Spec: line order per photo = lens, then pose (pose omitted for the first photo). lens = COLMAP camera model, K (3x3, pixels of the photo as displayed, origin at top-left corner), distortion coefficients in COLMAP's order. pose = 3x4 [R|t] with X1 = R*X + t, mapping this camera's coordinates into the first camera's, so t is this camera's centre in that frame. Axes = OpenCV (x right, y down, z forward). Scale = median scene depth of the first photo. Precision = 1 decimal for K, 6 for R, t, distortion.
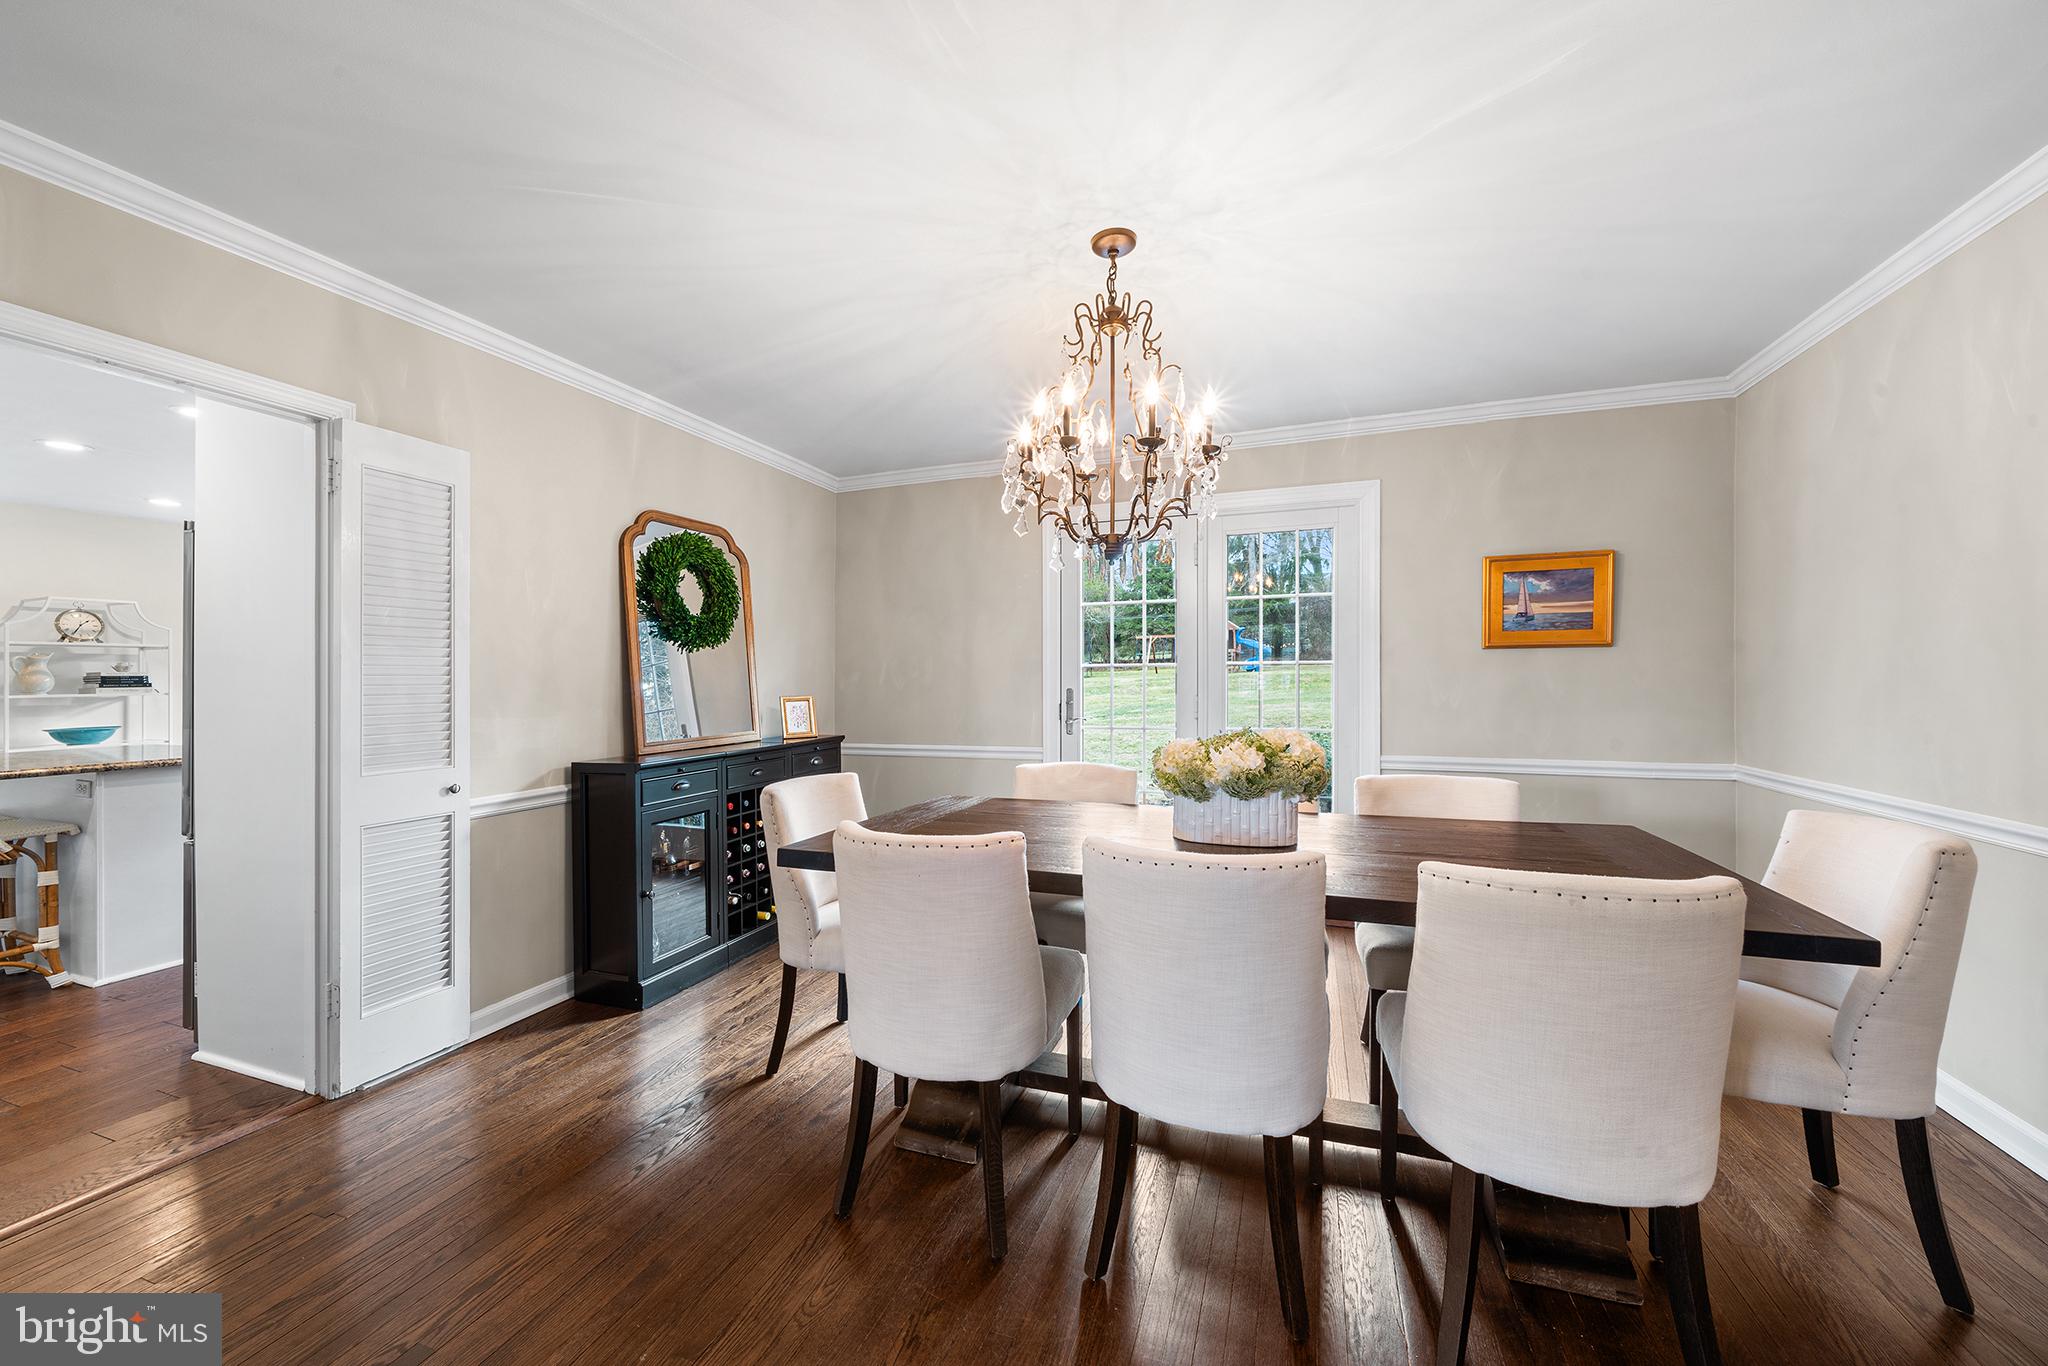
lens RADIAL K [[773.8, 0, 1027.1], [0, 773.8, 682.6], [0, 0, 1]] dist [-0.001619, -0.000292]
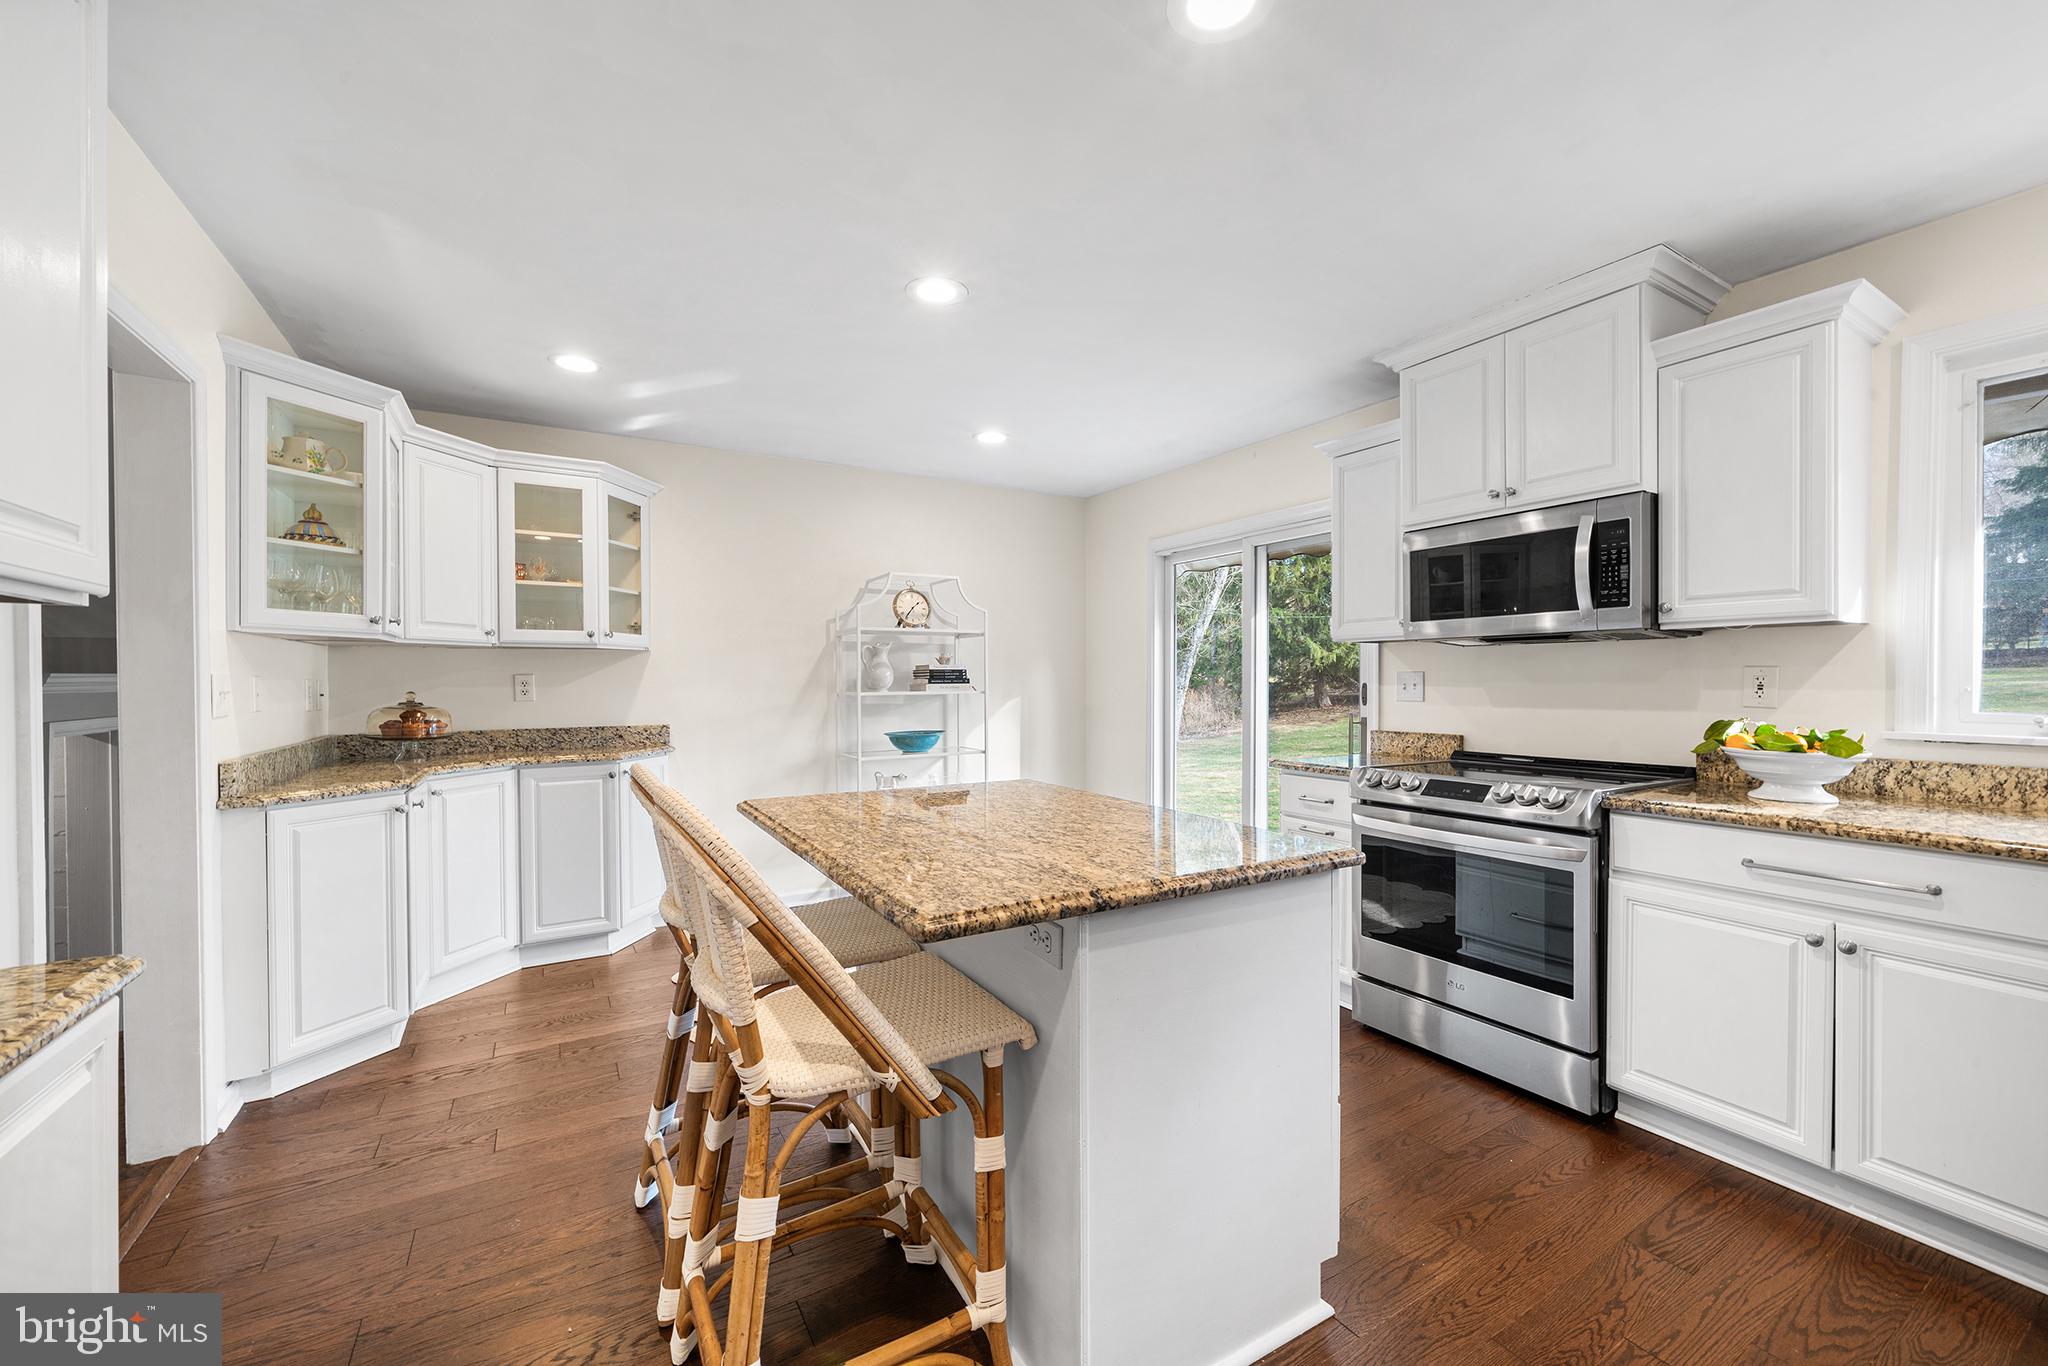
lens RADIAL K [[802.6, 0, 1020.0], [0, 802.6, 689.8], [0, 0, 1]] dist [-0.002908, -0.000219]
pose [[0.772902, 0.011730, -0.634417, -0.602722], [-0.003824, 0.999897, 0.013828, 0.000805], [0.634514, -0.008261, 0.772867, 0.415822]]
